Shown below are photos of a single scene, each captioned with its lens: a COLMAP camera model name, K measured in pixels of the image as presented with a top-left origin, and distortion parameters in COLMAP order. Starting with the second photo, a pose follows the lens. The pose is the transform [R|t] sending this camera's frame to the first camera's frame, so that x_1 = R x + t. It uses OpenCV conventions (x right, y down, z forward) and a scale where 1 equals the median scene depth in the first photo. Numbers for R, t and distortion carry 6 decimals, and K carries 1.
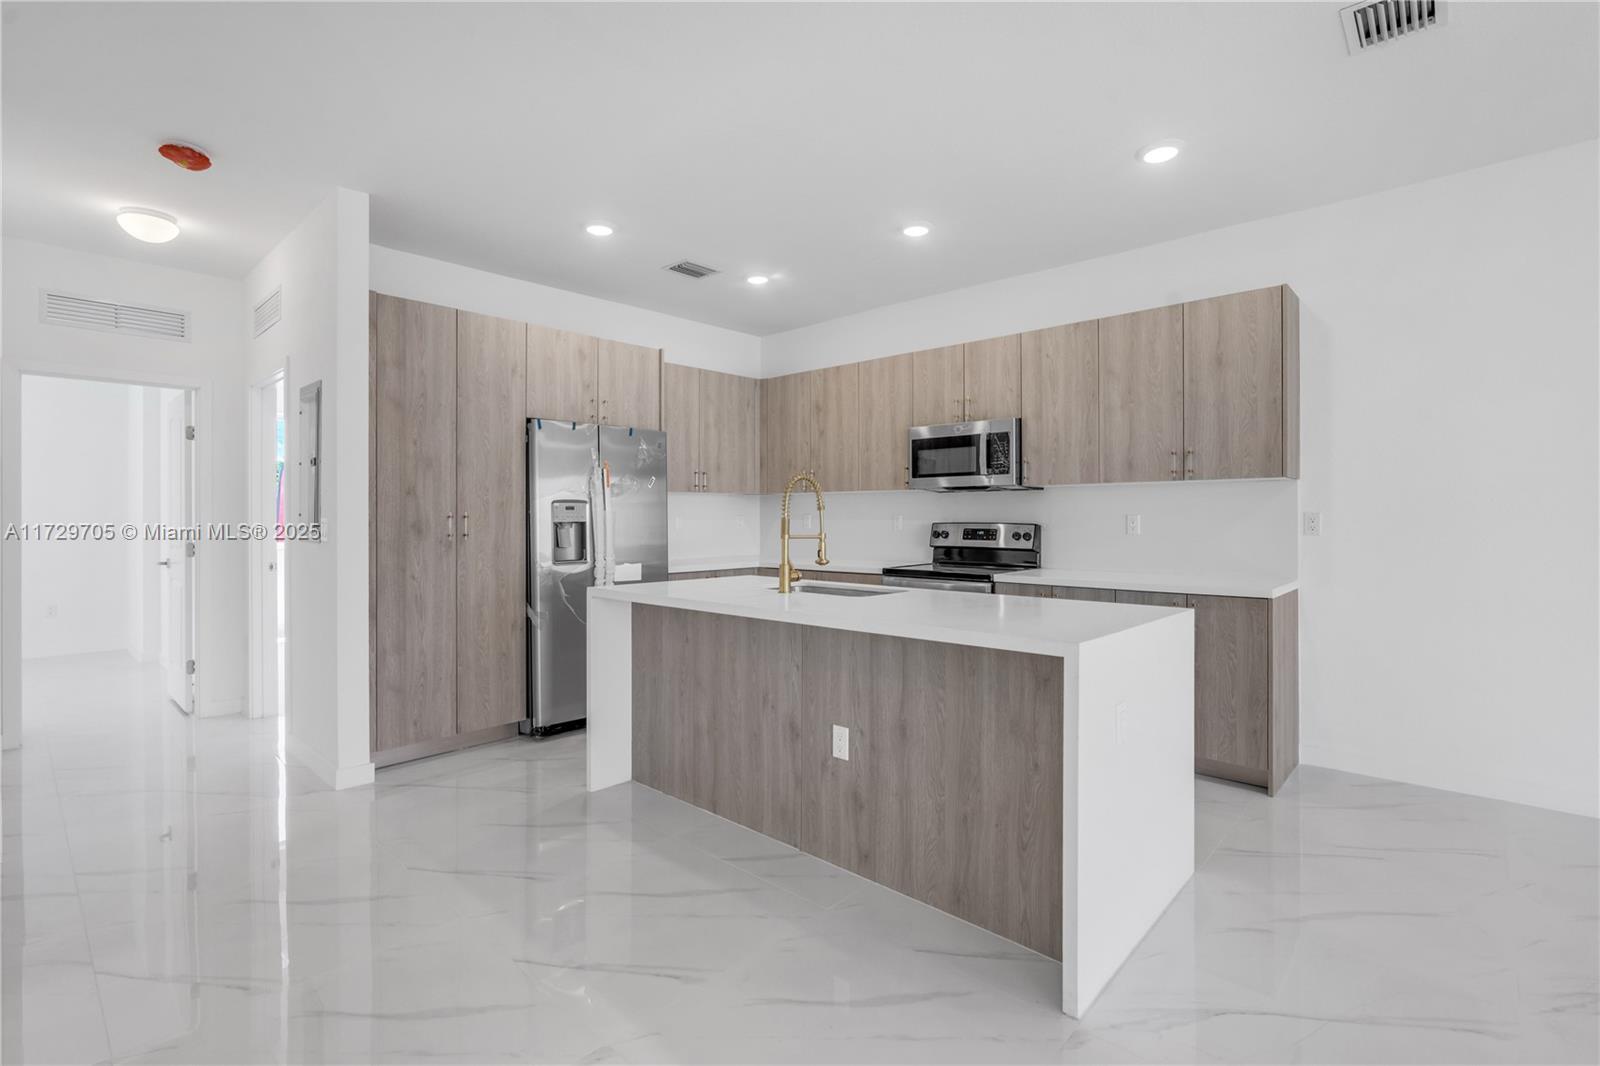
lens RADIAL K [[743.7, 0, 803.8], [0, 743.7, 523.3], [0, 0, 1]] dist [-0.000226, 0.000214]
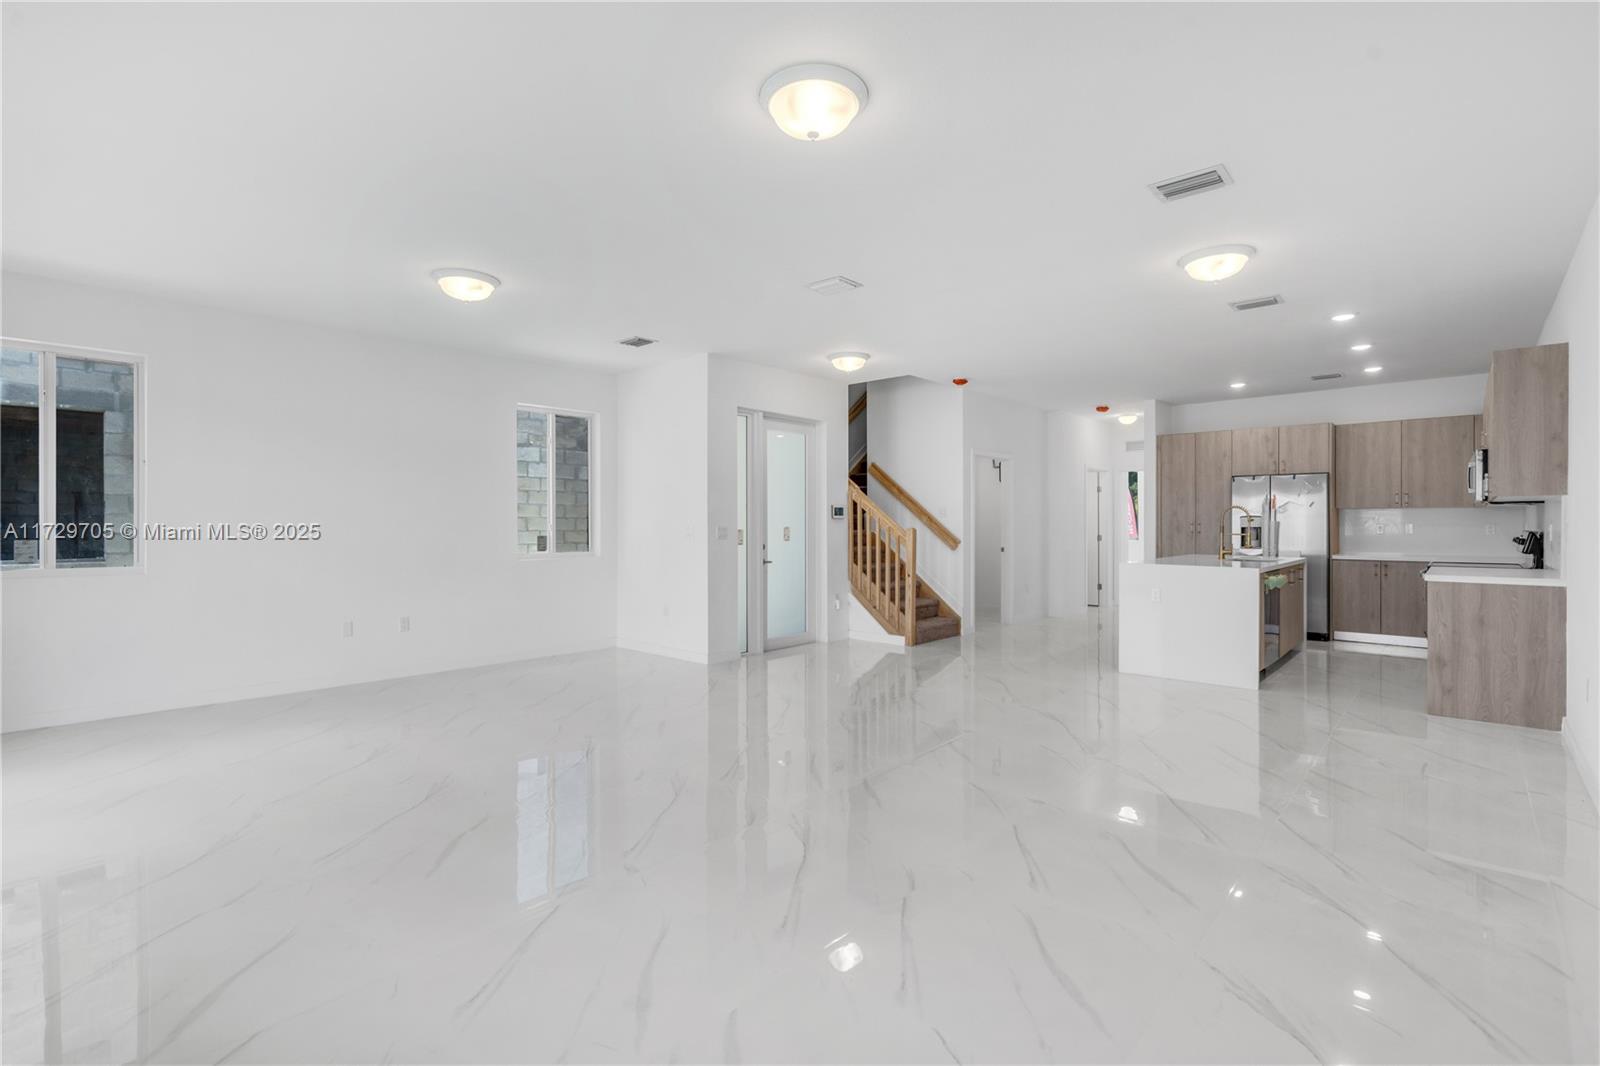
lens RADIAL K [[725.5, 0, 800.0], [0, 725.5, 533.0], [0, 0, 1]] dist [0.000477, 0.000193]
pose [[0.006177, 0.015563, -0.999860, 1.645308], [-0.008297, 0.999845, 0.015511, -0.006094], [0.999947, 0.008200, 0.006306, -0.210504]]
